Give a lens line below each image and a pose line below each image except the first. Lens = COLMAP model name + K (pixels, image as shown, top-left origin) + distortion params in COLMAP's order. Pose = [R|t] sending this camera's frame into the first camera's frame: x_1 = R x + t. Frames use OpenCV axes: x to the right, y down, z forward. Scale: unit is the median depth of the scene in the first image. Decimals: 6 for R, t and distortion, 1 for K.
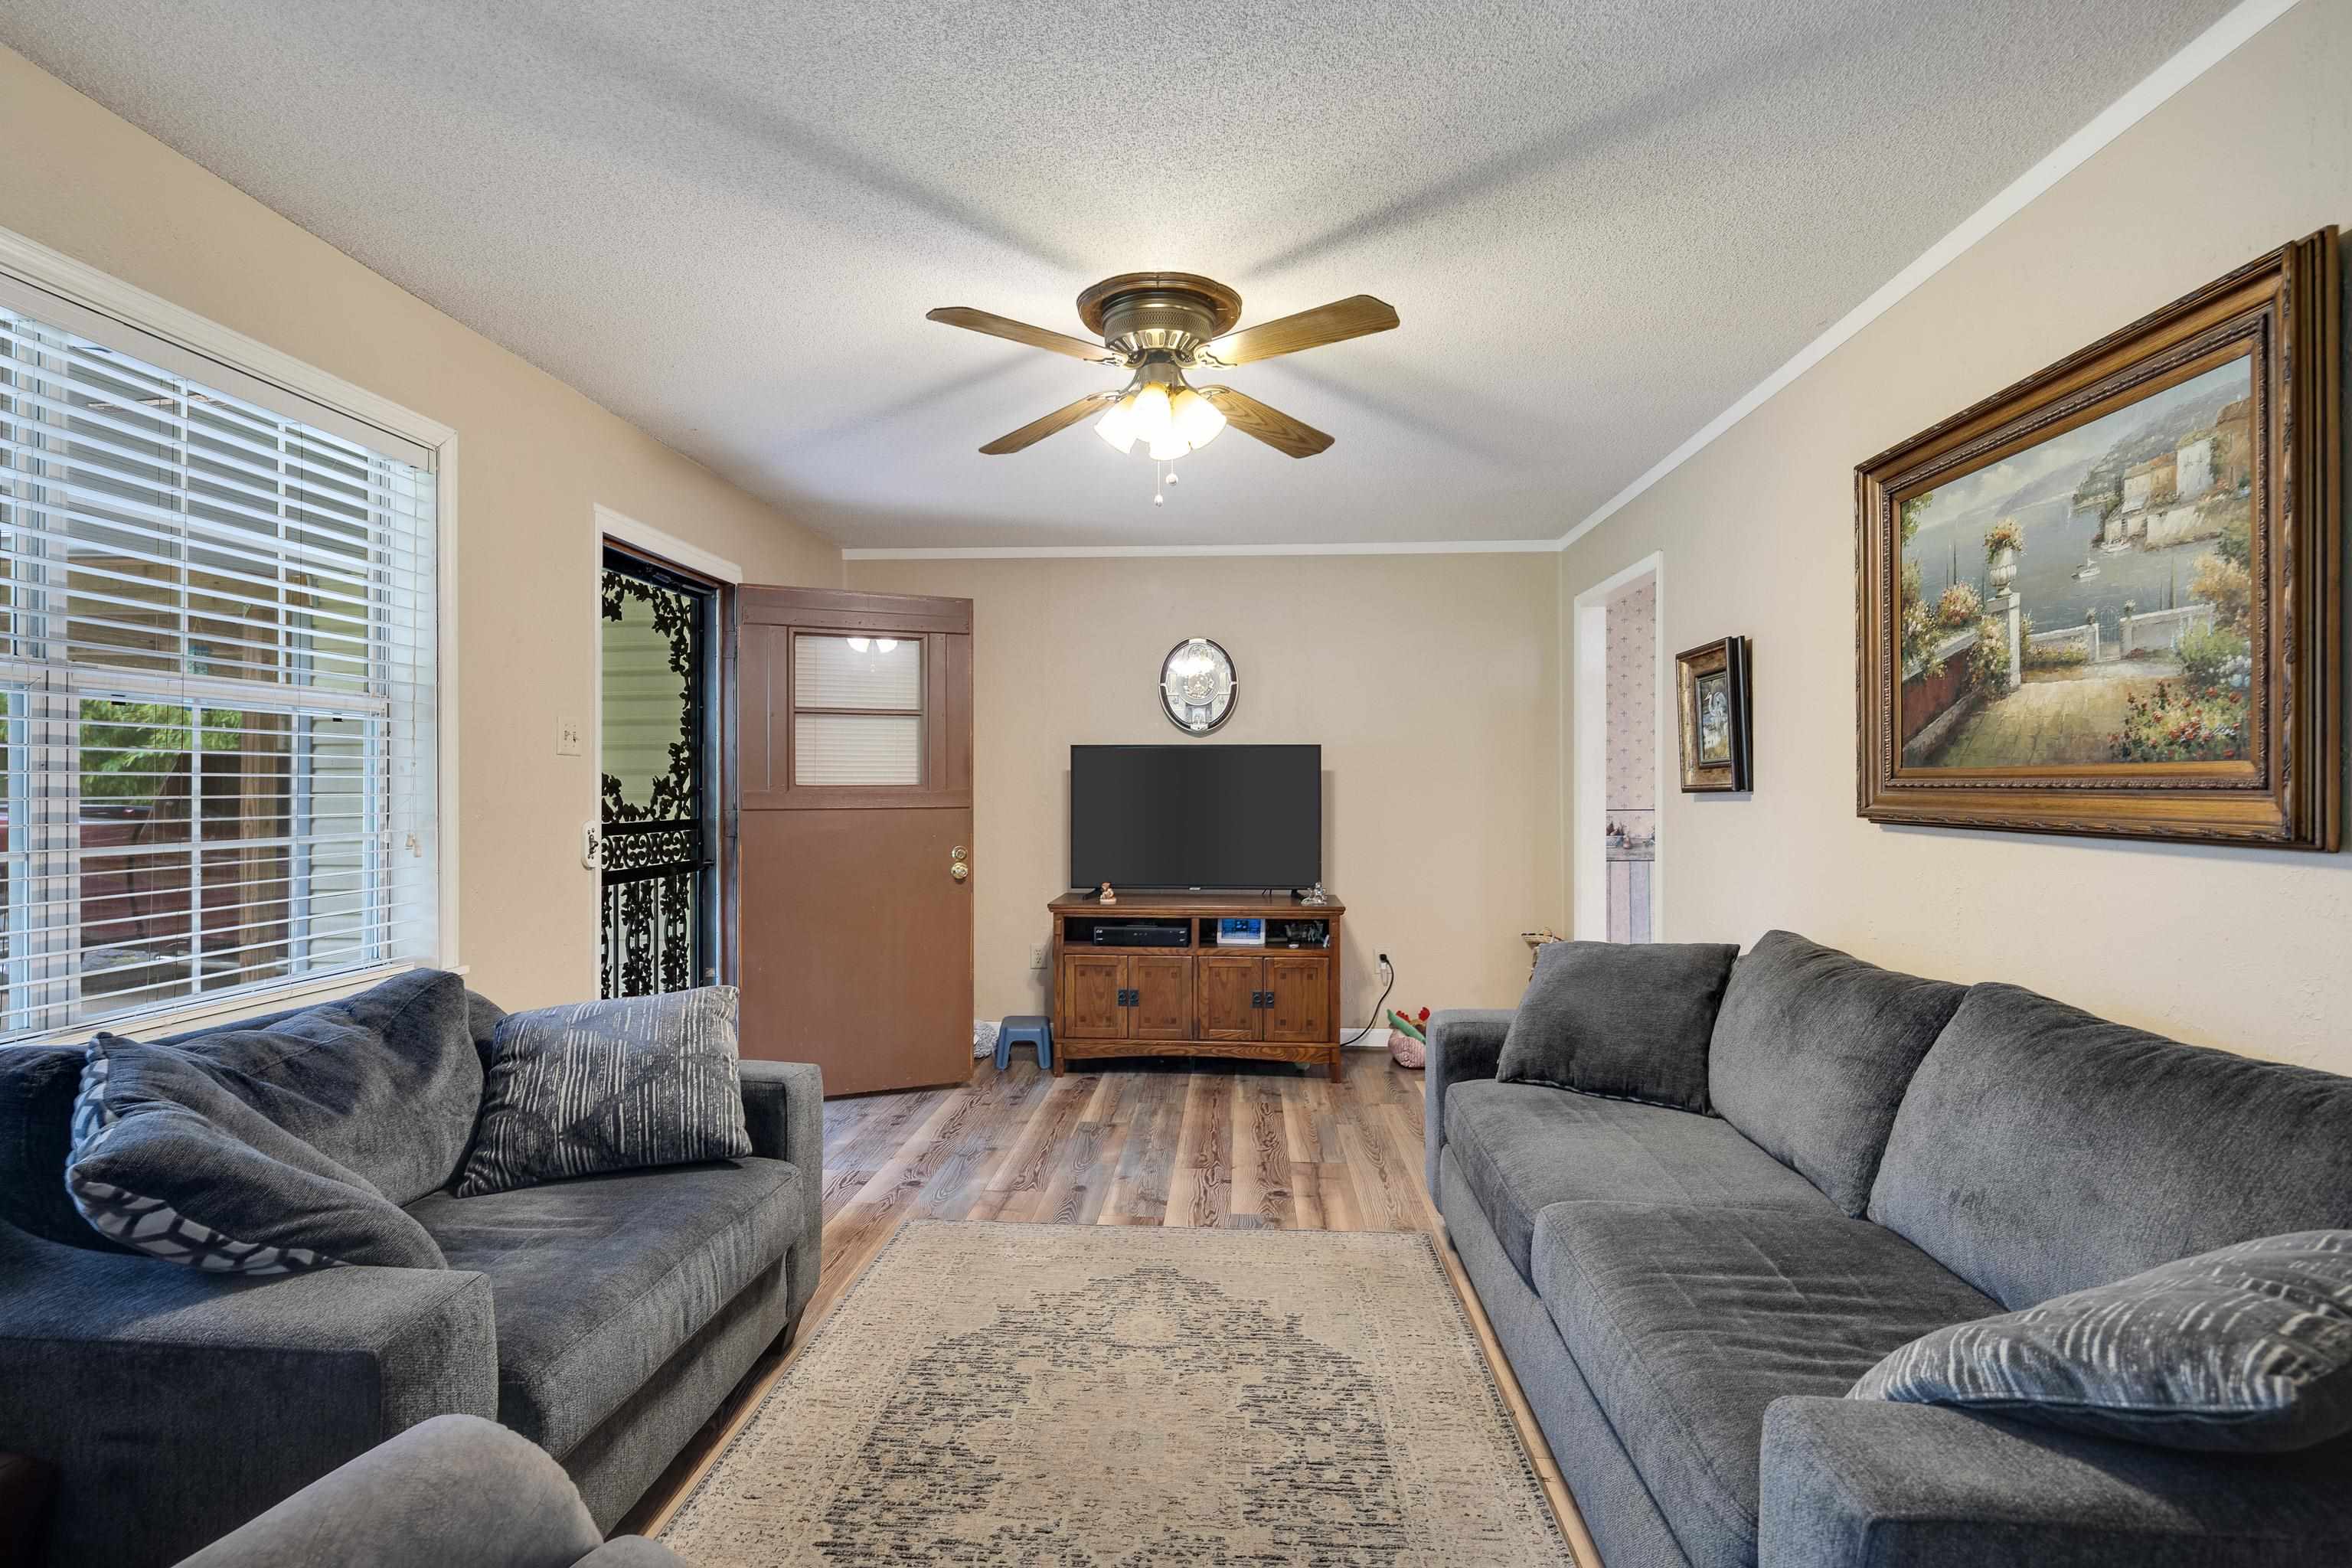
lens RADIAL K [[1121.1, 0, 1176.0], [0, 1121.1, 784.0], [0, 0, 1]] dist [0.002676, -0.000426]
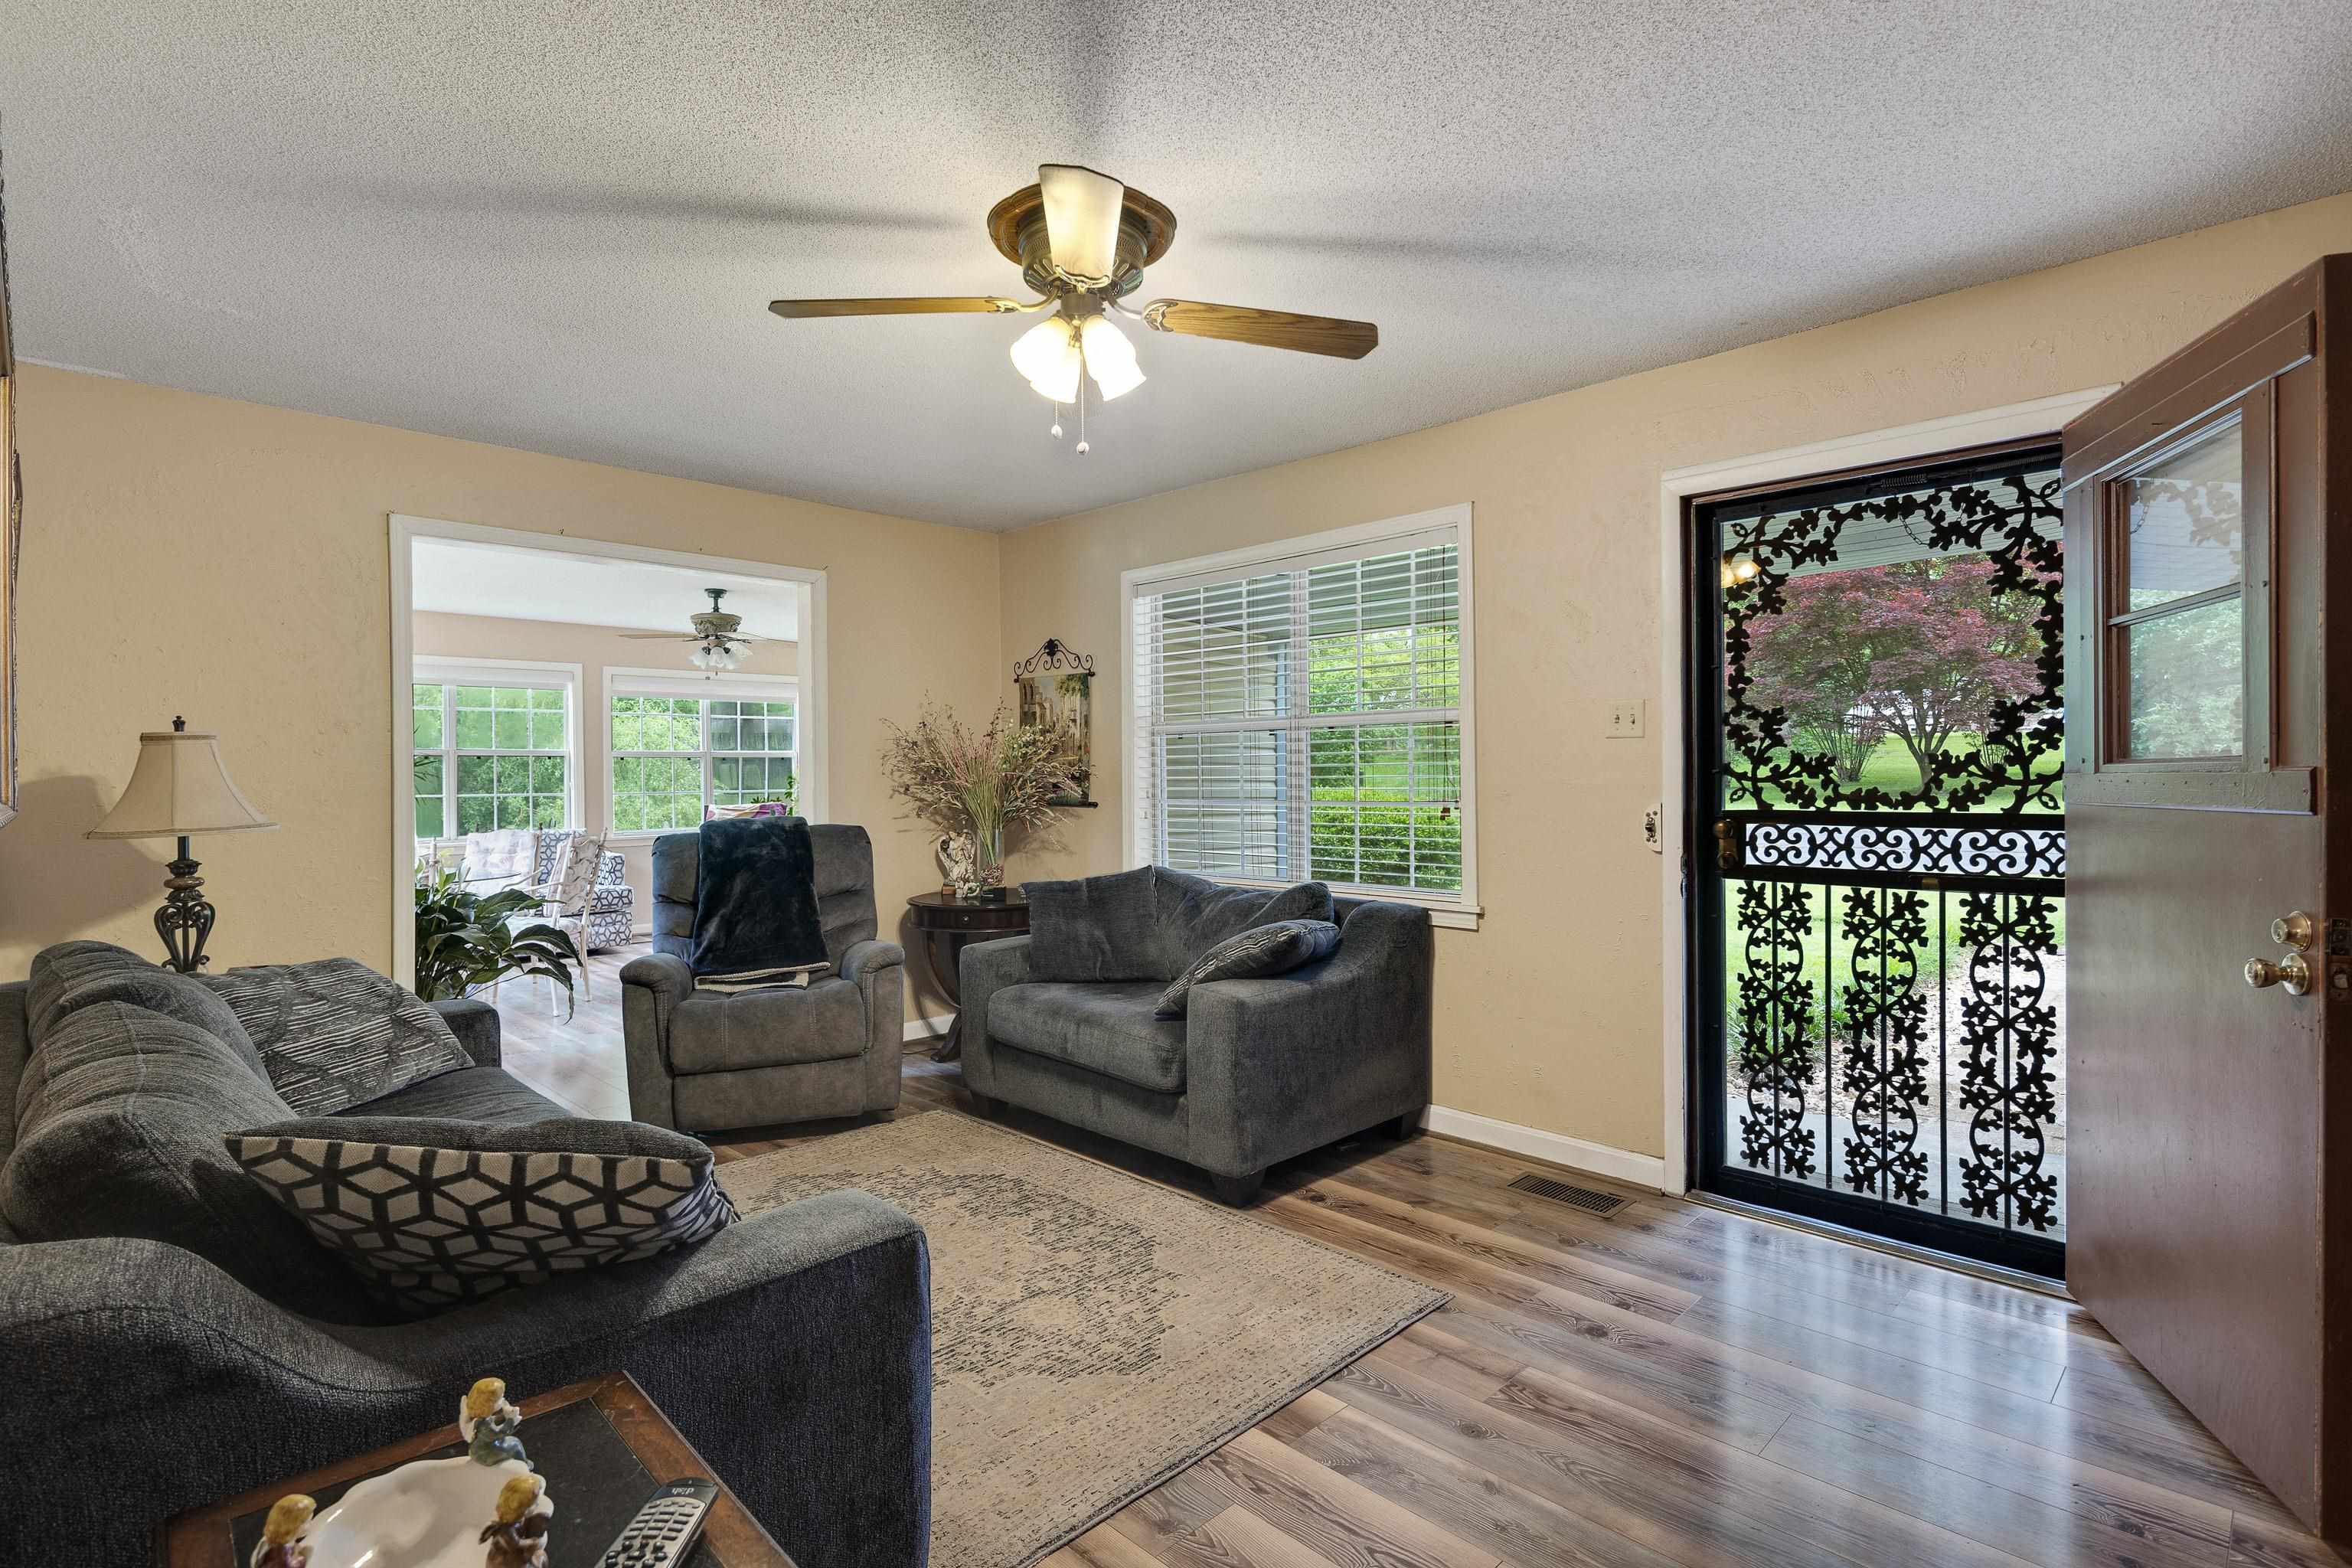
lens RADIAL K [[1121.1, 0, 1176.0], [0, 1121.1, 784.0], [0, 0, 1]] dist [0.002676, -0.000426]
pose [[-0.659742, 0.002098, -0.751489, 0.613744], [0.003982, 0.999992, -0.000703, 0.019925], [0.751482, -0.003456, -0.659745, 1.679813]]
